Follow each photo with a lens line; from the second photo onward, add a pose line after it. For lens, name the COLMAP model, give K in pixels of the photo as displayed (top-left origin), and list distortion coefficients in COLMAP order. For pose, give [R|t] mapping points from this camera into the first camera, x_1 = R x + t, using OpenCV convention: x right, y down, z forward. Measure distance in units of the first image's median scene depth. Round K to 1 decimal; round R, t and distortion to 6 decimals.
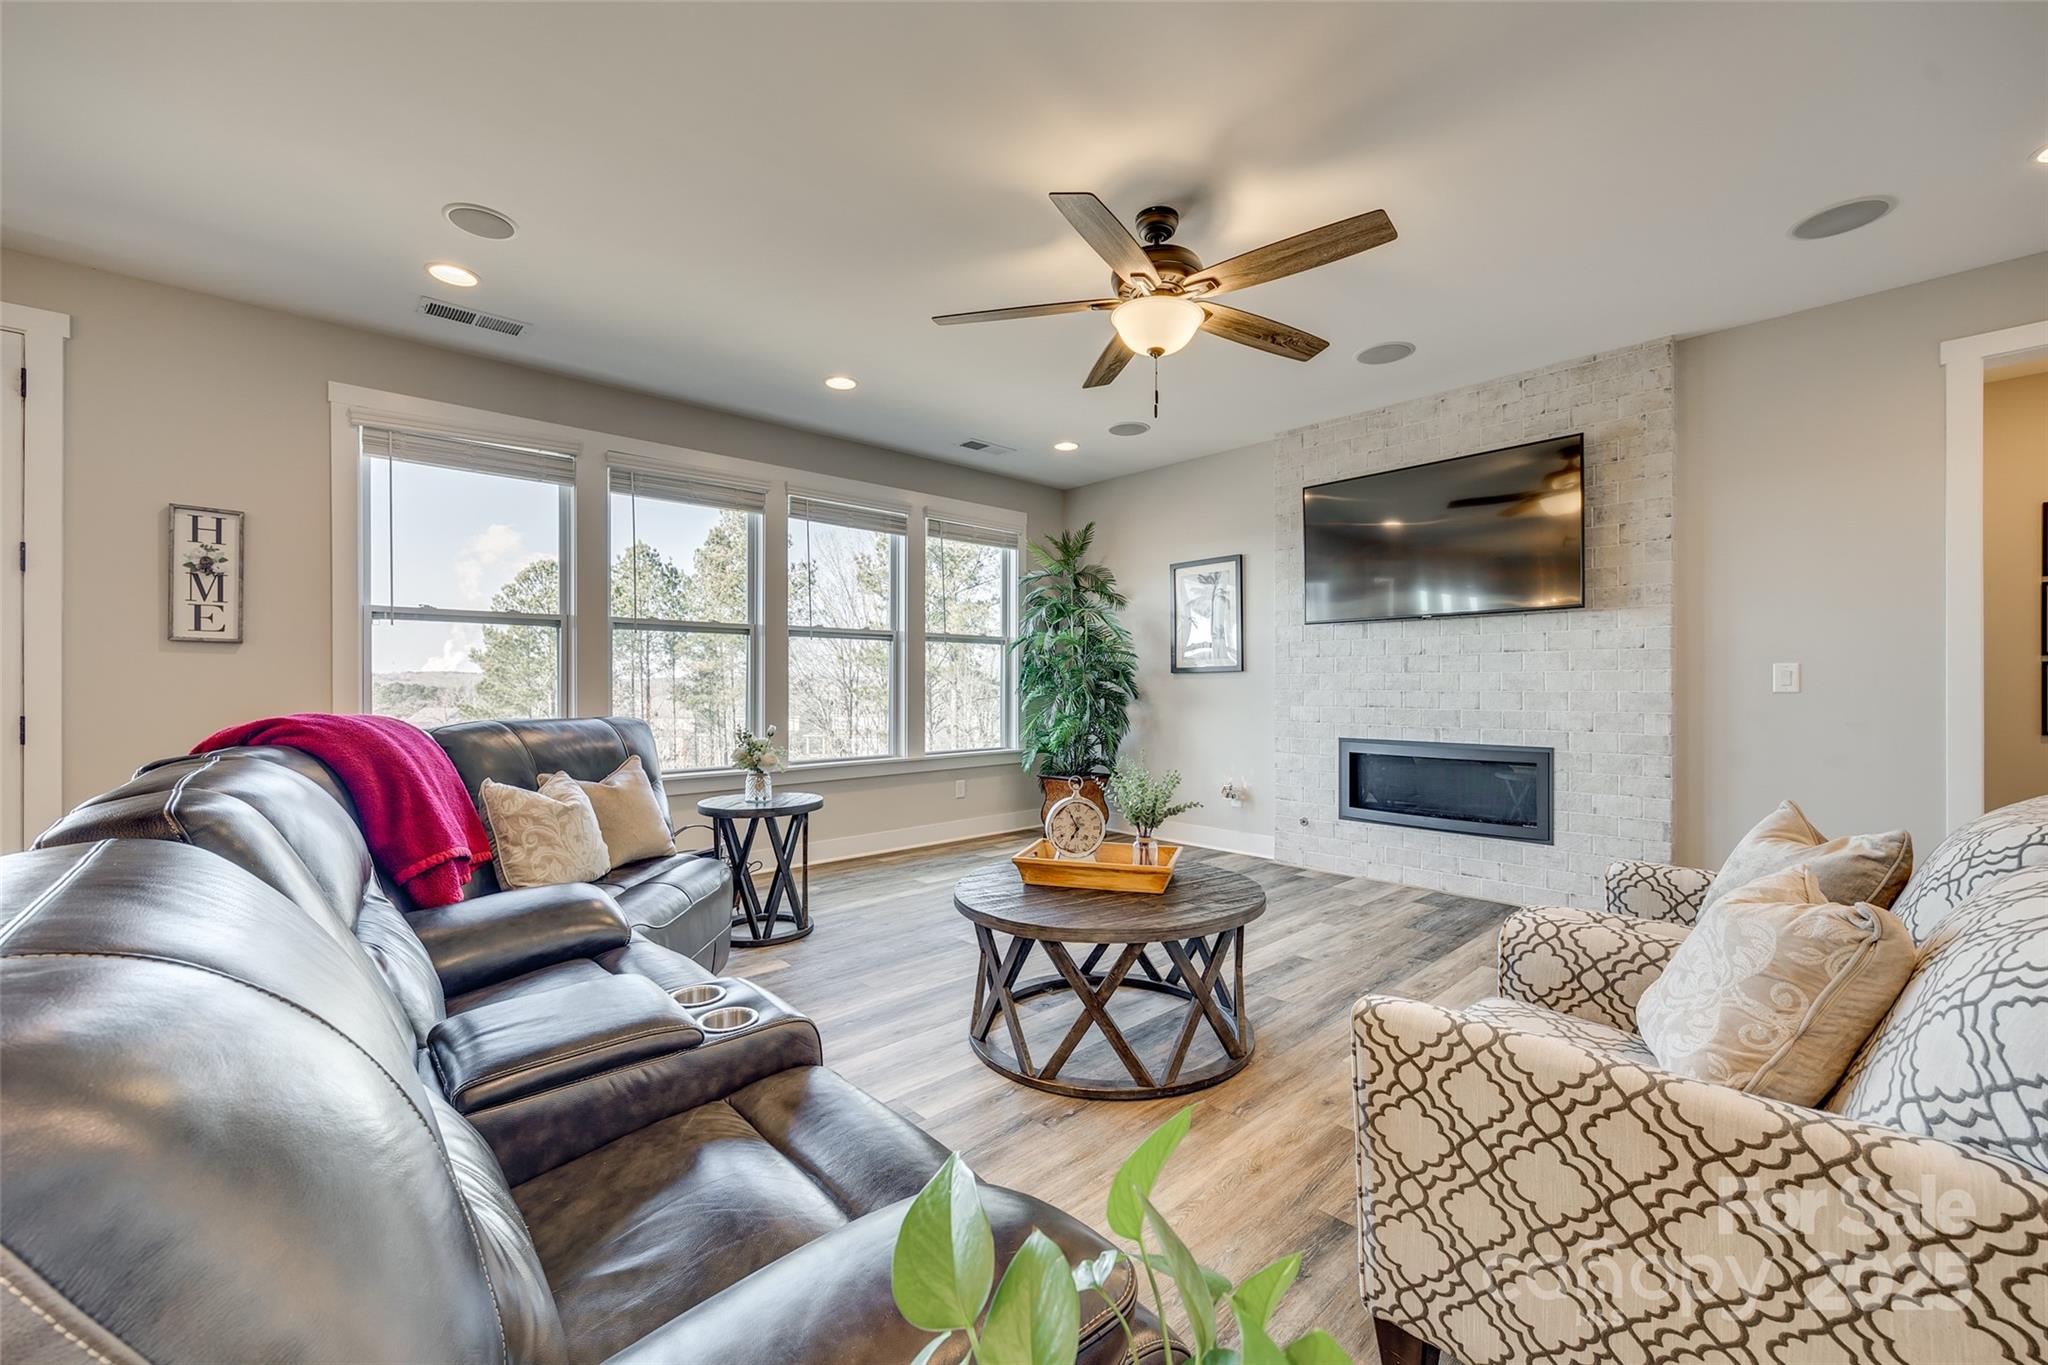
lens RADIAL K [[821.8, 0, 1026.4], [0, 821.8, 685.1], [0, 0, 1]] dist [-0.000999, -0.000185]
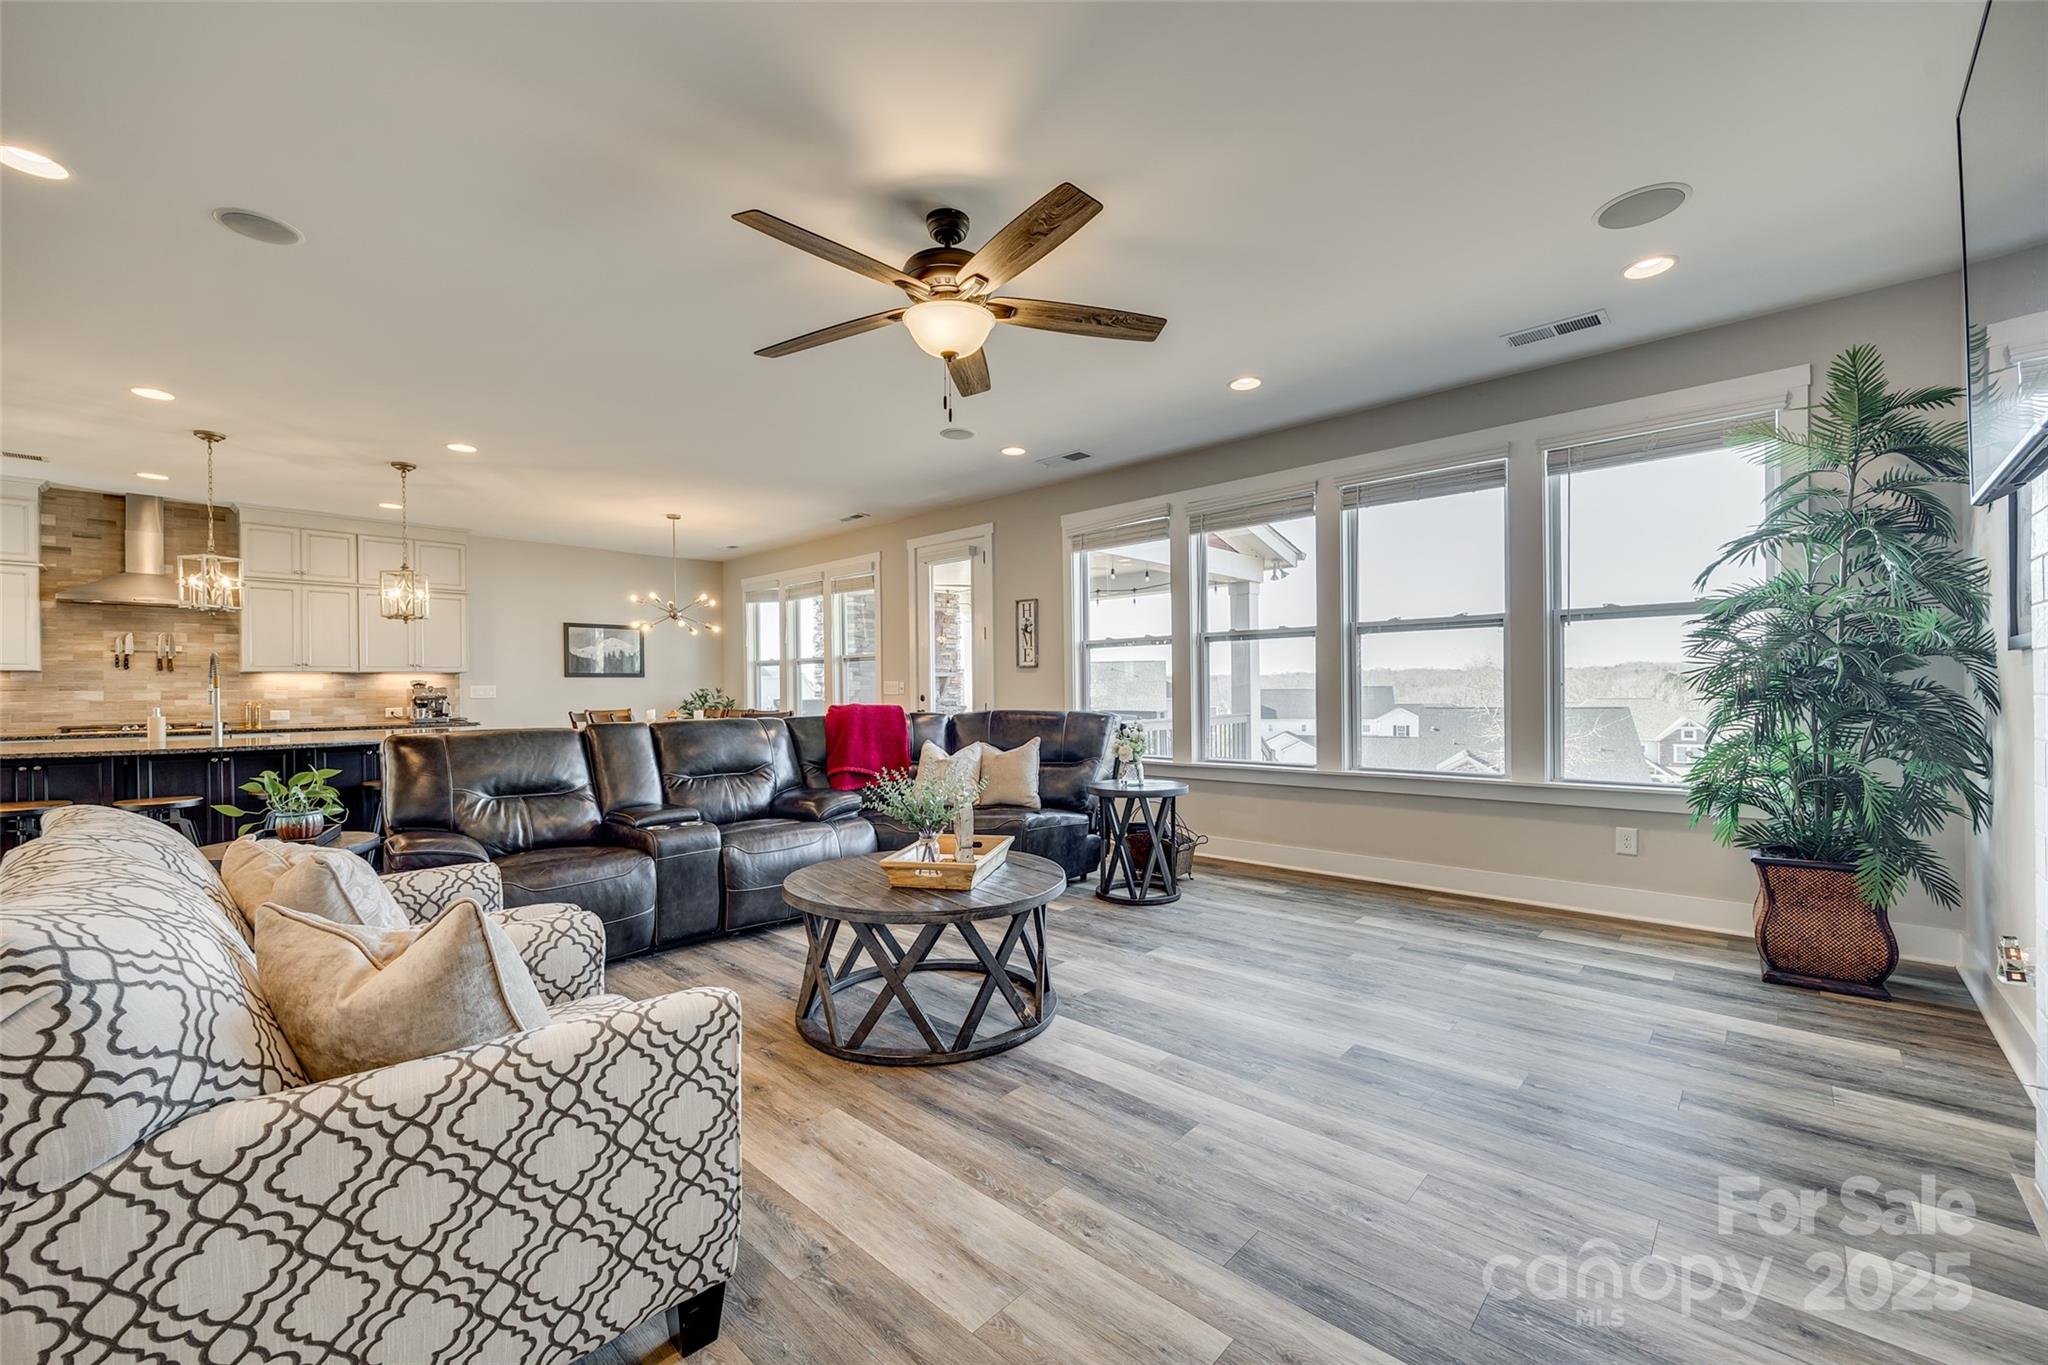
lens RADIAL K [[821.8, 0, 1026.4], [0, 821.8, 685.1], [0, 0, 1]] dist [-0.000999, -0.000185]
pose [[0.068785, -0.004853, -0.997620, 0.714179], [0.010339, 0.999938, -0.004151, -0.000564], [0.997578, -0.010029, 0.068831, 0.632030]]
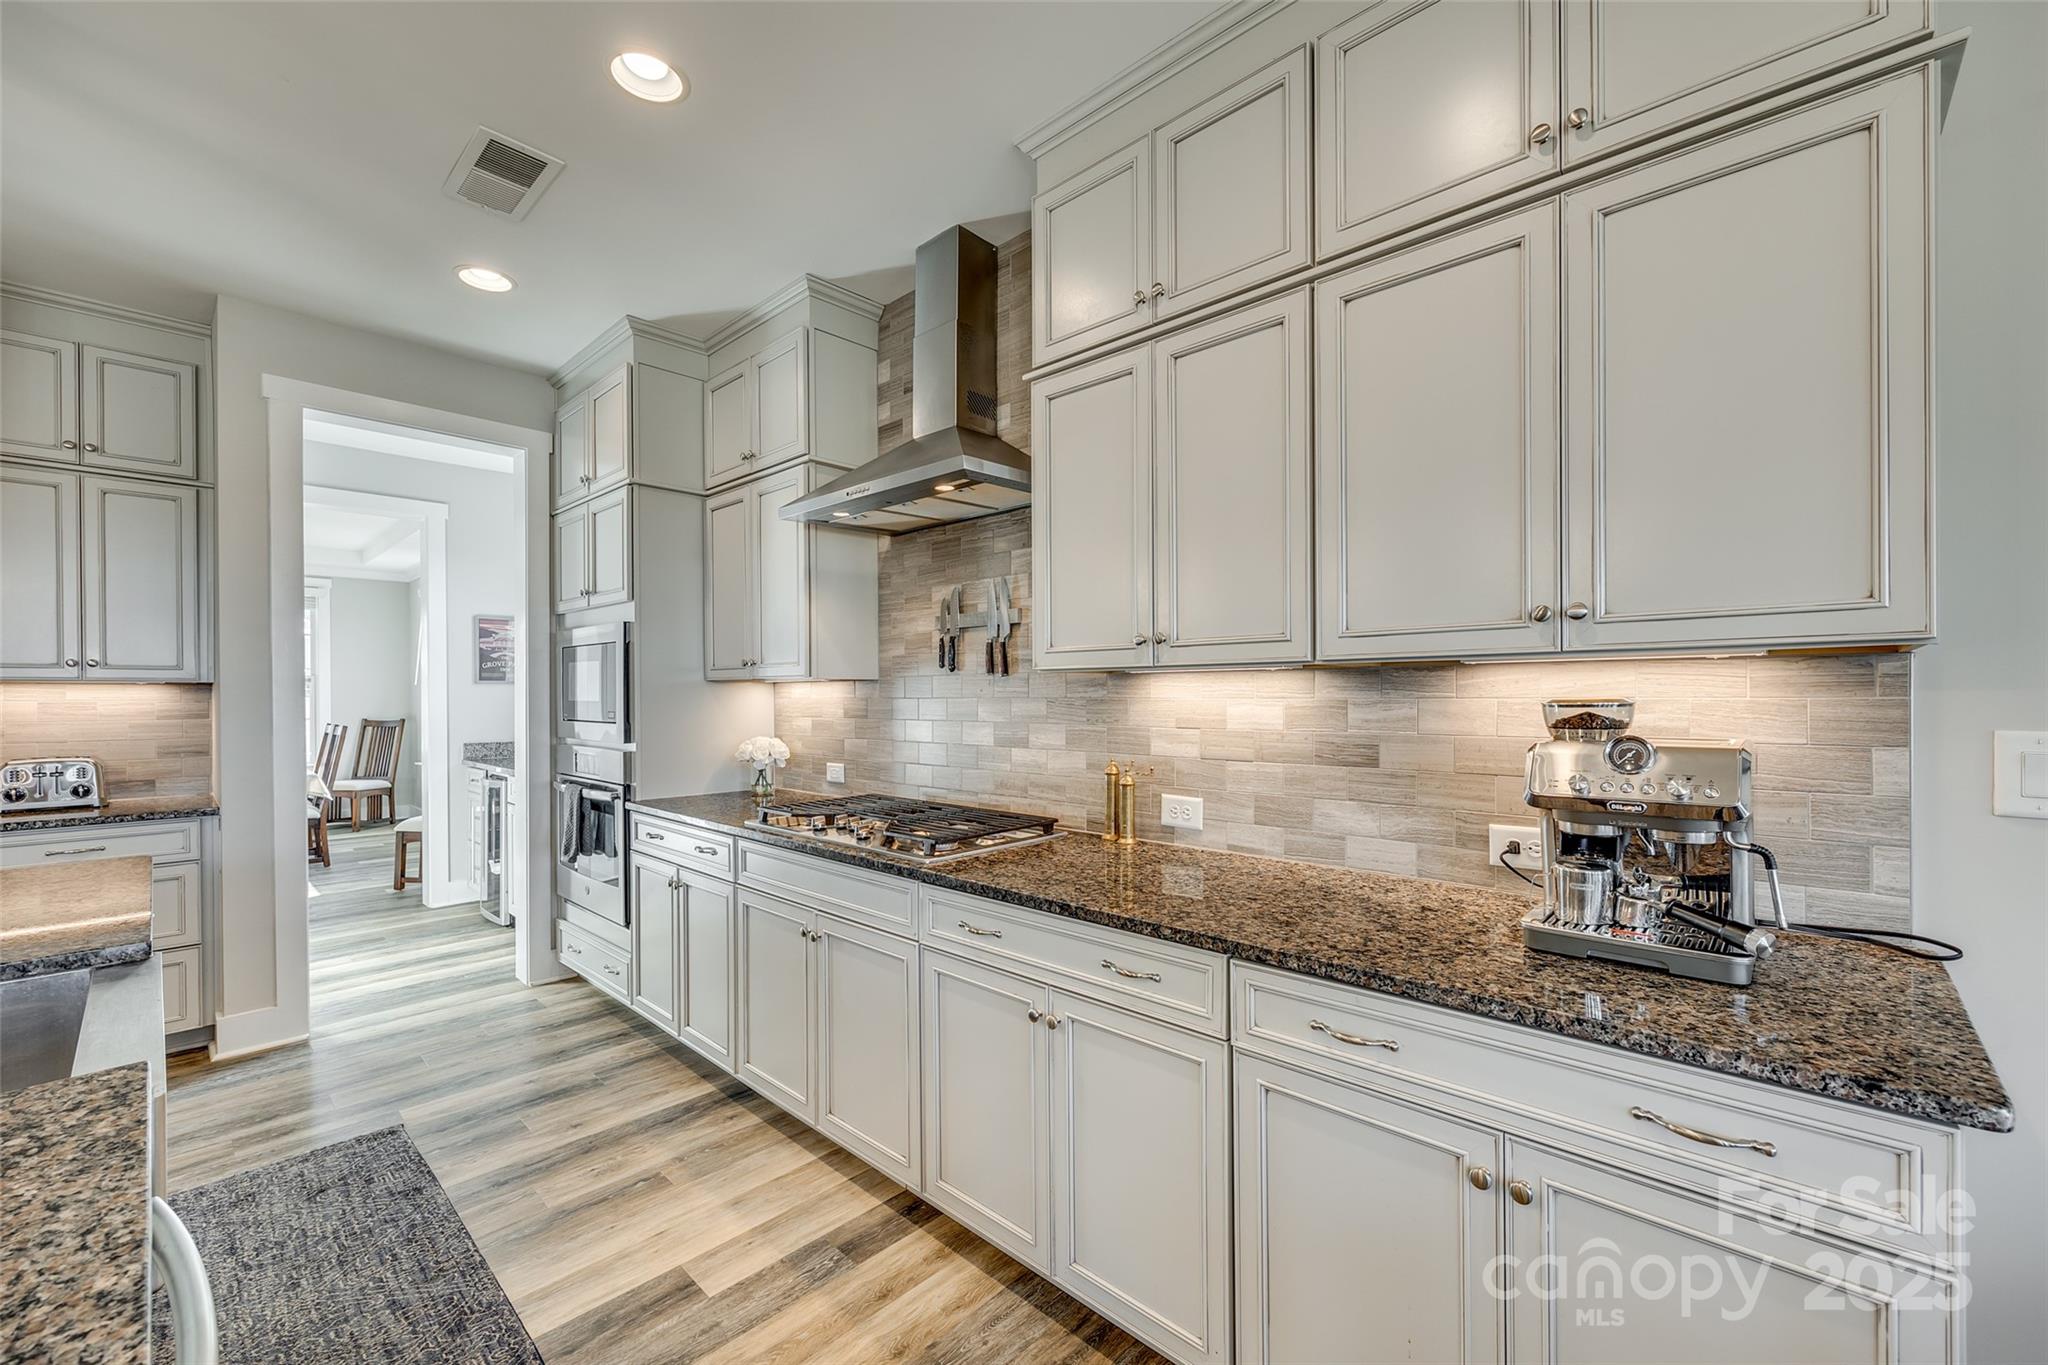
lens RADIAL K [[816.1, 0, 1031.0], [0, 816.1, 698.3], [0, 0, 1]] dist [-0.000871, -0.000128]
pose [[-0.997569, 0.003878, -0.069583, -0.823885], [0.003639, 0.999987, 0.003560, -0.032036], [0.069596, 0.003298, -0.997570, -0.212244]]
